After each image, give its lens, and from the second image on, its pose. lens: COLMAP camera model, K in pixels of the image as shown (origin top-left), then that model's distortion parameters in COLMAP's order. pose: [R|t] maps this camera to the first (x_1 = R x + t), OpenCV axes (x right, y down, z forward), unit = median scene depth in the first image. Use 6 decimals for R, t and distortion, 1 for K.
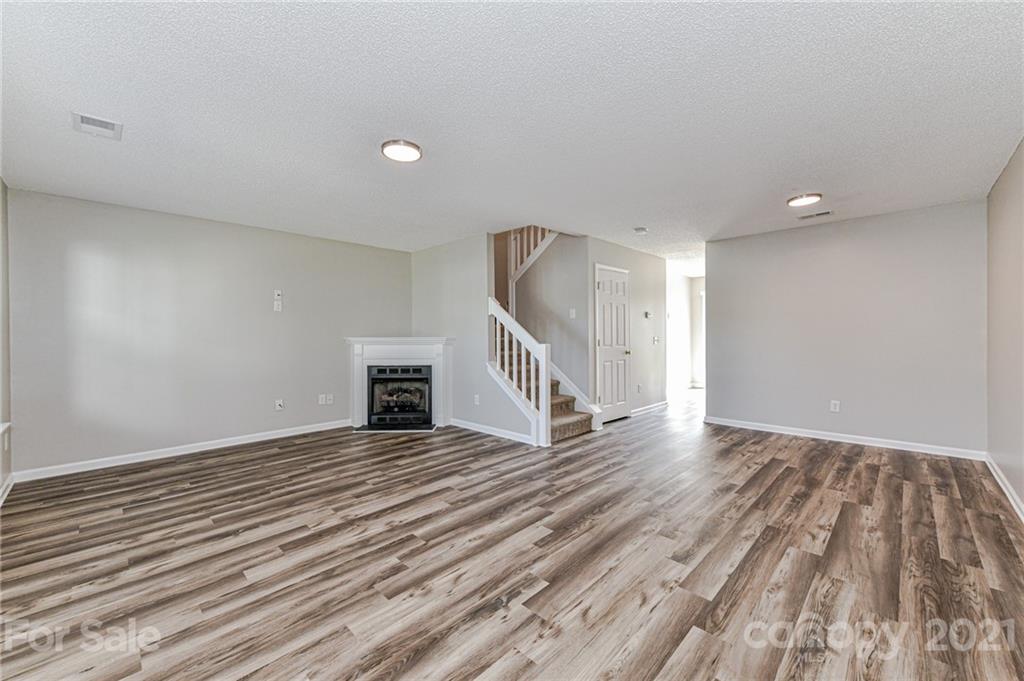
lens RADIAL K [[402.0, 0, 500.7], [0, 402.0, 334.0], [0, 0, 1]] dist [0.005169, -0.001693]
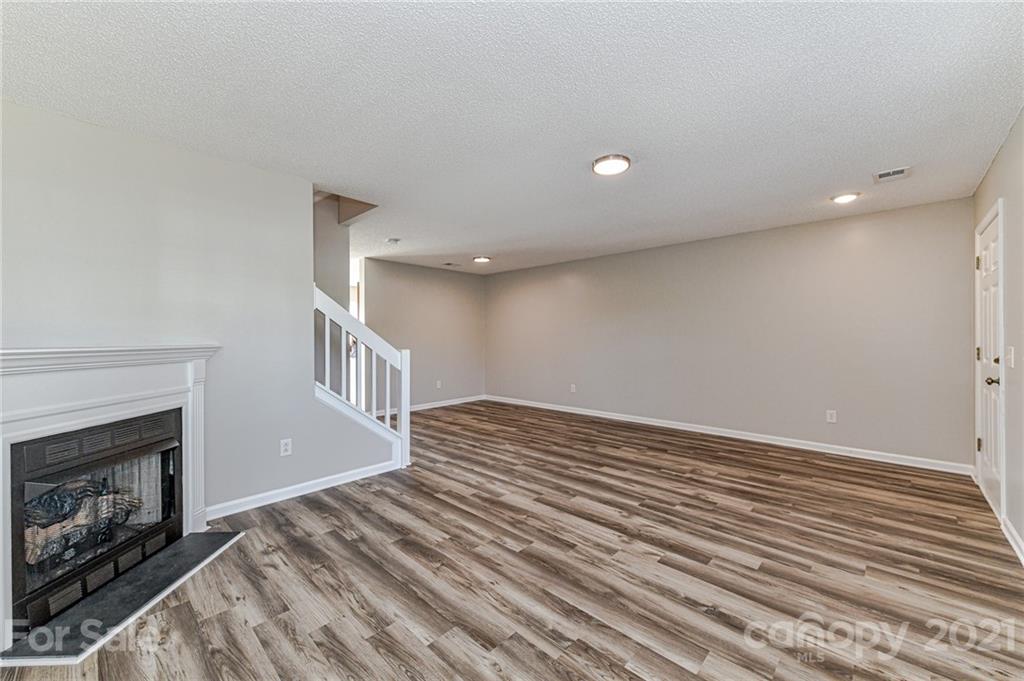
lens RADIAL K [[402.0, 0, 514.0], [0, 402.0, 338.2], [0, 0, 1]] dist [0.005169, -0.001693]
pose [[-0.033037, 0.002120, 0.999452, -1.323533], [0.004032, 0.999990, -0.001988, 0.003637], [-0.999446, 0.003964, -0.033045, 1.329643]]
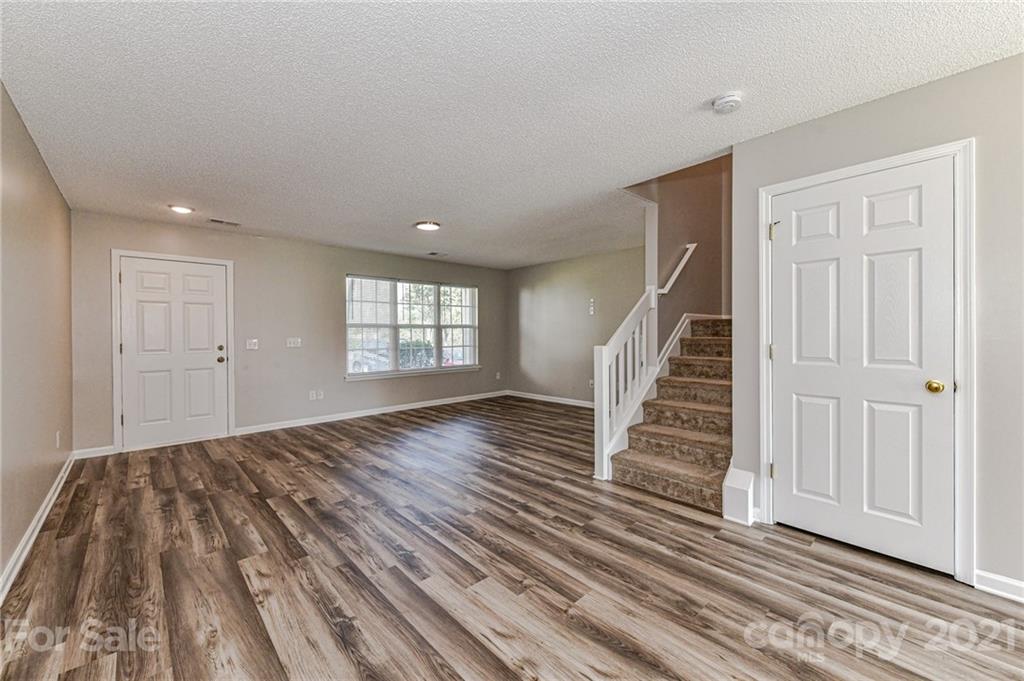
lens RADIAL K [[402.0, 0, 514.8], [0, 402.0, 343.9], [0, 0, 1]] dist [0.005169, -0.001693]
pose [[-0.026964, 0.034638, -0.999036, 1.480223], [0.006399, 0.999385, 0.034478, -0.009747], [0.999616, -0.005463, -0.027169, 1.448243]]
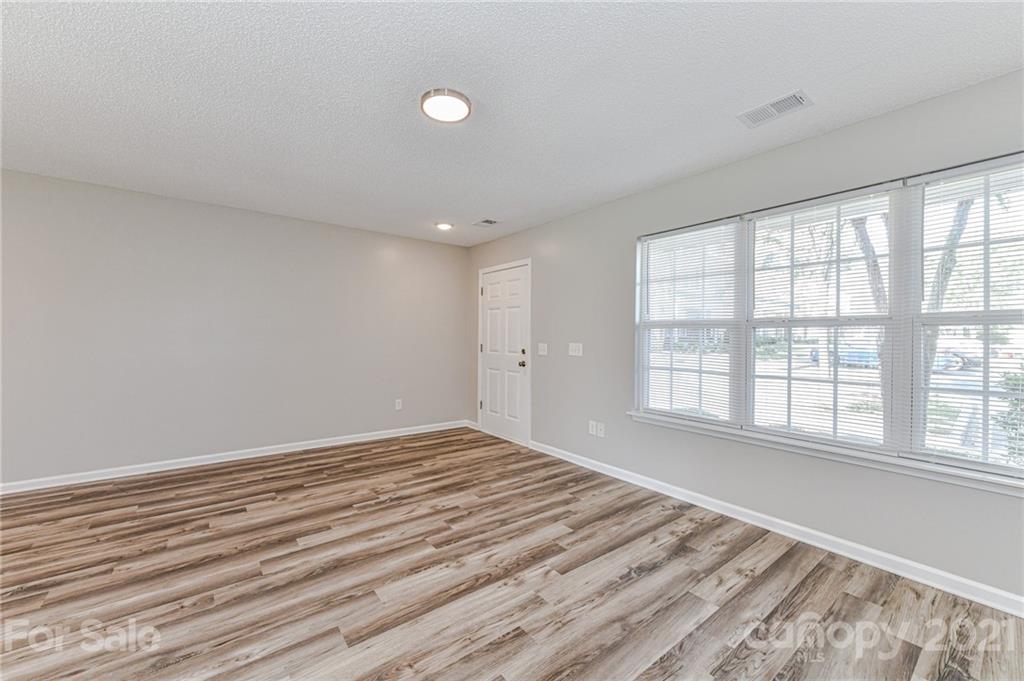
lens RADIAL K [[402.0, 0, 502.9], [0, 402.0, 338.3], [0, 0, 1]] dist [0.005169, -0.001693]
pose [[-0.991206, -0.003456, 0.132286, -0.472763], [-0.002493, 0.999969, 0.007441, -0.007108], [-0.132308, 0.007046, -0.991184, 1.815962]]
